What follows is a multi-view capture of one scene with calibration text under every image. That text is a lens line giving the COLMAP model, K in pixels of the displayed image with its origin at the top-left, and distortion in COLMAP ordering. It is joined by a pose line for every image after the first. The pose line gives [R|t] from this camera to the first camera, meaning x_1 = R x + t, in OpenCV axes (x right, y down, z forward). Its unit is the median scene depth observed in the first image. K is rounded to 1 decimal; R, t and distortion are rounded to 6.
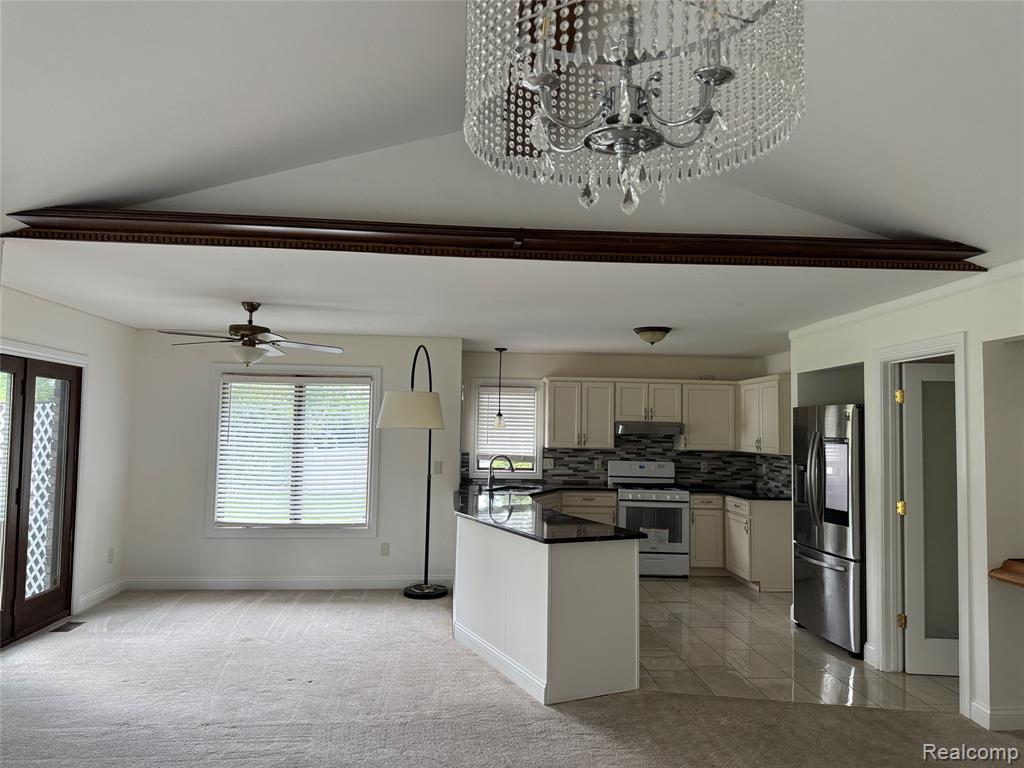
lens RADIAL K [[728.8, 0, 512.0], [0, 728.8, 384.0], [0, 0, 1]] dist [0.004529, -0.000177]
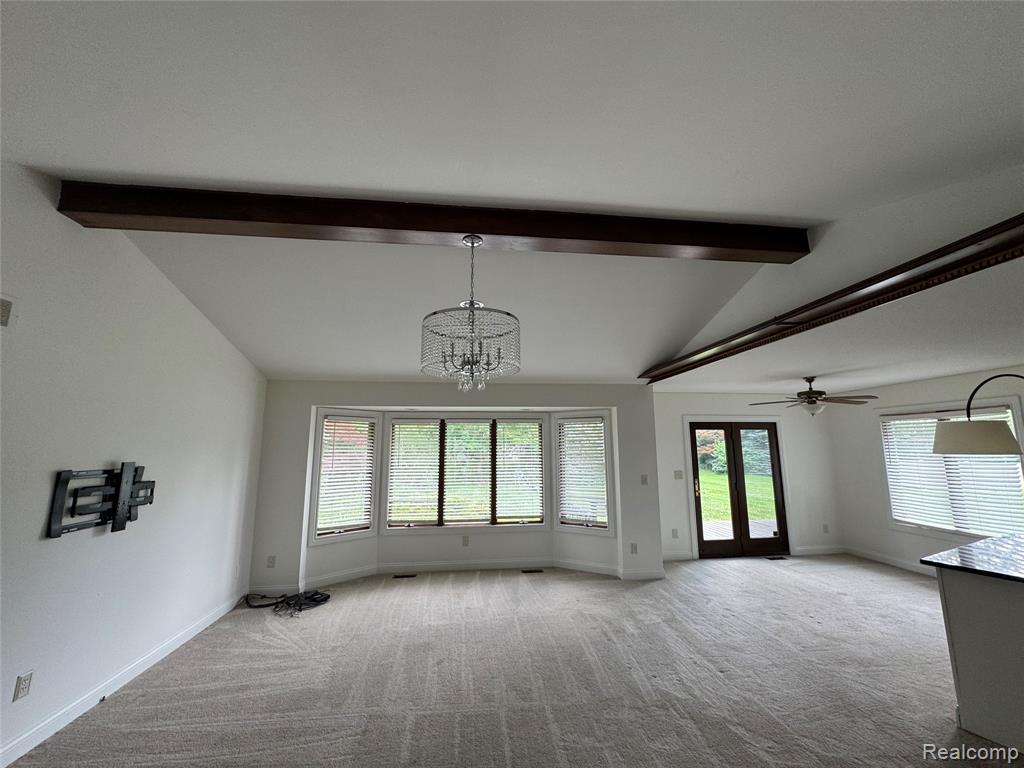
lens RADIAL K [[408.7, 0, 512.0], [0, 408.7, 384.0], [0, 0, 1]] dist [-0.001917, 0.000806]
pose [[0.043125, -0.169869, -0.984523, 0.517040], [0.071088, 0.983463, -0.166573, 0.009660], [0.996537, -0.062805, 0.054487, 0.282952]]
